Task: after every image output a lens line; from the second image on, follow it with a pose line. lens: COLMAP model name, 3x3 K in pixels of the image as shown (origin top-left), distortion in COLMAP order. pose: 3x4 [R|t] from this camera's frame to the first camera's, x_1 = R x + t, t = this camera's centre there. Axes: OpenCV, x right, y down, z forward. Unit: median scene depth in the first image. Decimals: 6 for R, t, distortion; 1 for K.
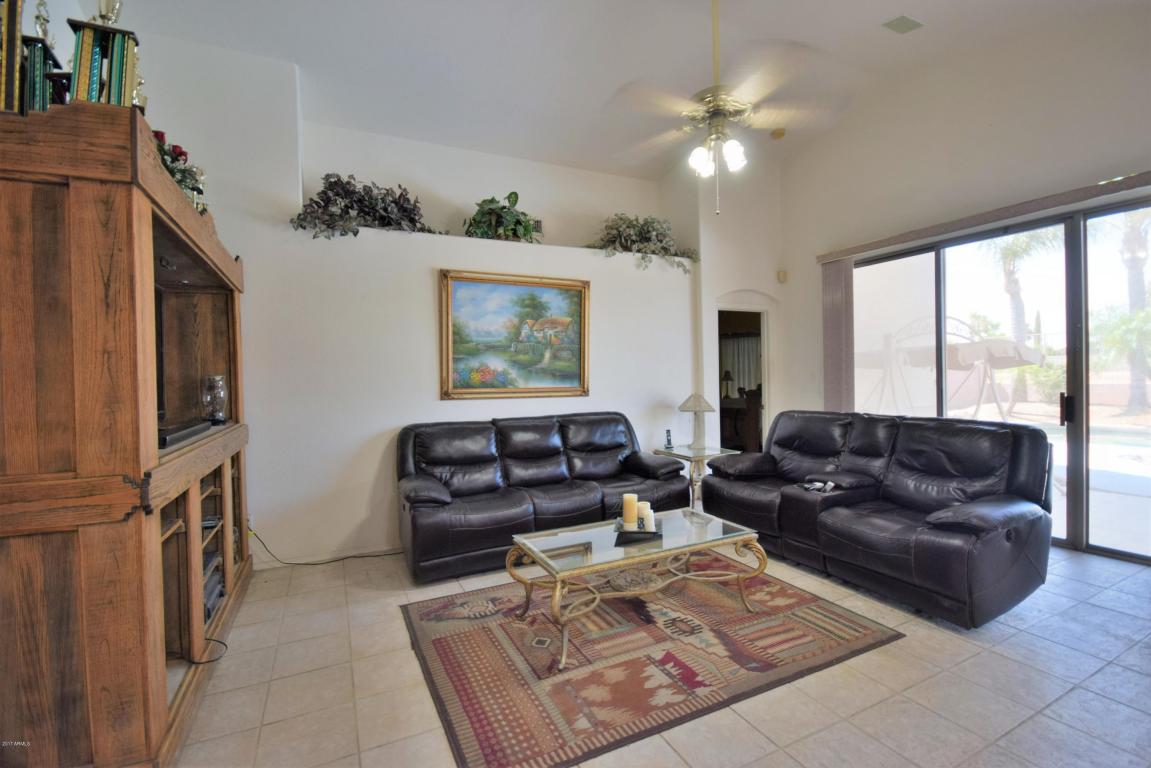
lens RADIAL K [[507.6, 0, 571.8], [0, 507.6, 386.0], [0, 0, 1]] dist [0.015873, -0.014957]
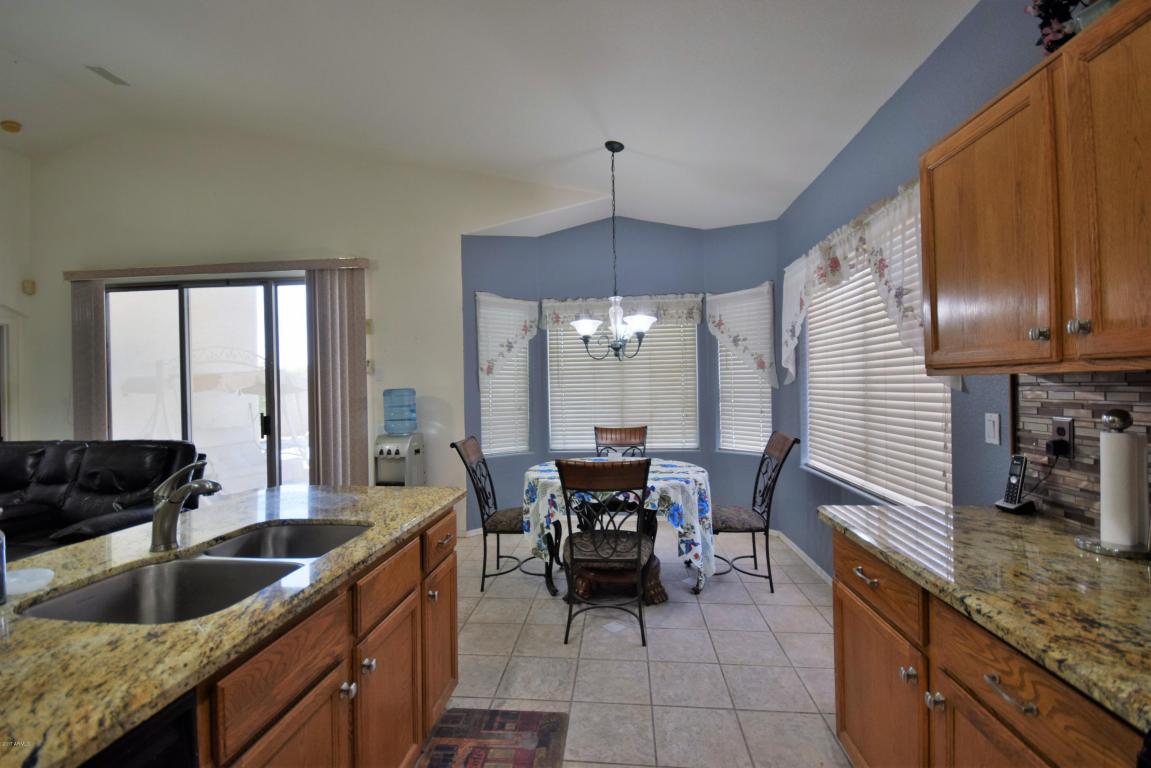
lens RADIAL K [[507.6, 0, 571.8], [0, 507.6, 386.0], [0, 0, 1]] dist [0.015873, -0.014957]
pose [[0.527871, 0.014148, 0.849207, 0.243323], [0.022396, 0.999282, -0.030570, 0.000406], [-0.849029, 0.035156, 0.527175, -0.336627]]
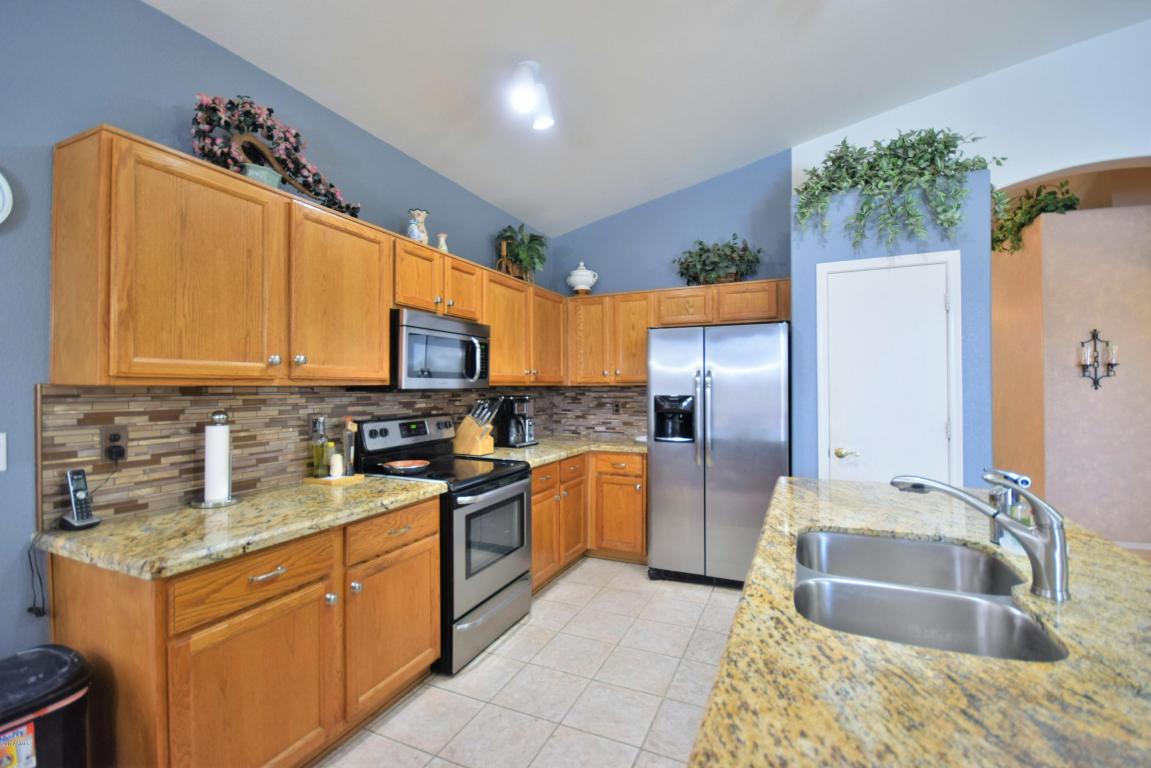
lens RADIAL K [[507.6, 0, 571.8], [0, 507.6, 386.0], [0, 0, 1]] dist [0.015873, -0.014957]
pose [[-0.773121, 0.025662, -0.633740, 0.736094], [0.012063, 0.999595, 0.025762, -0.019172], [0.634144, 0.012272, -0.773117, 0.128948]]
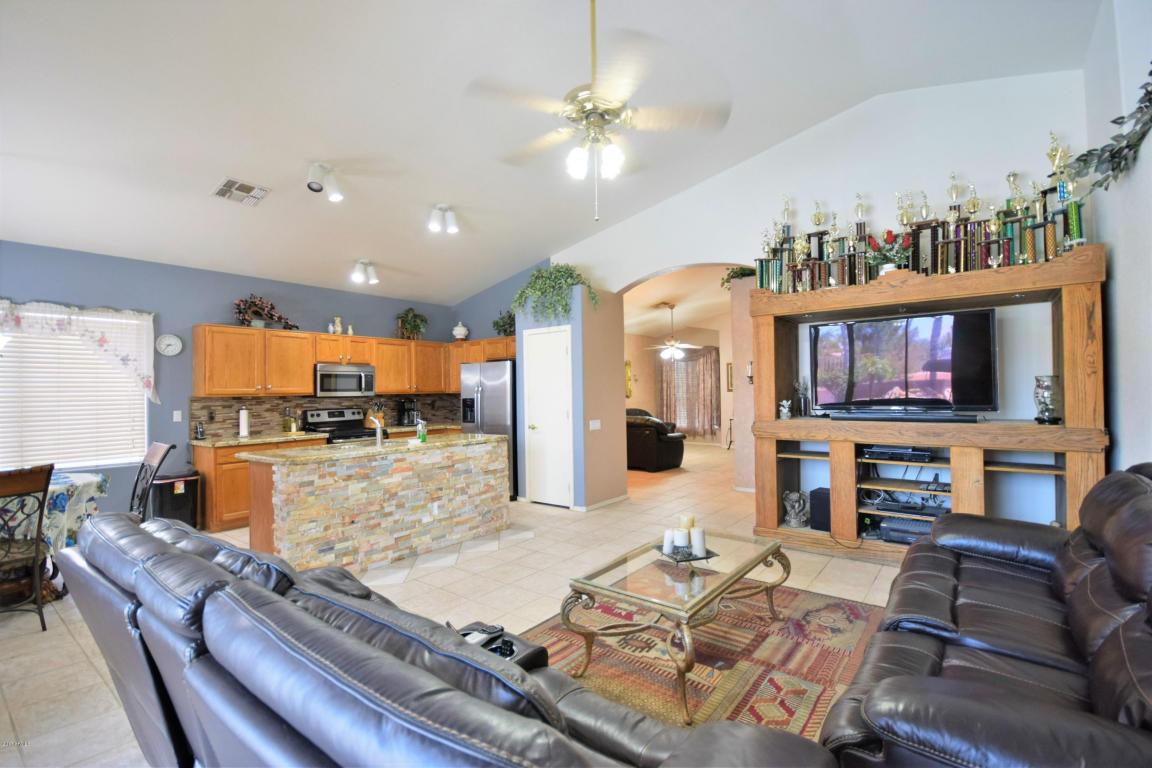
lens RADIAL K [[522.4, 0, 570.8], [0, 522.4, 387.0], [0, 0, 1]] dist [0.018765, -0.015611]
pose [[-0.901381, 0.034979, -0.431611, 0.498985], [0.031402, 0.999388, 0.015415, -0.031258], [0.431886, 0.000342, -0.901928, 1.245617]]
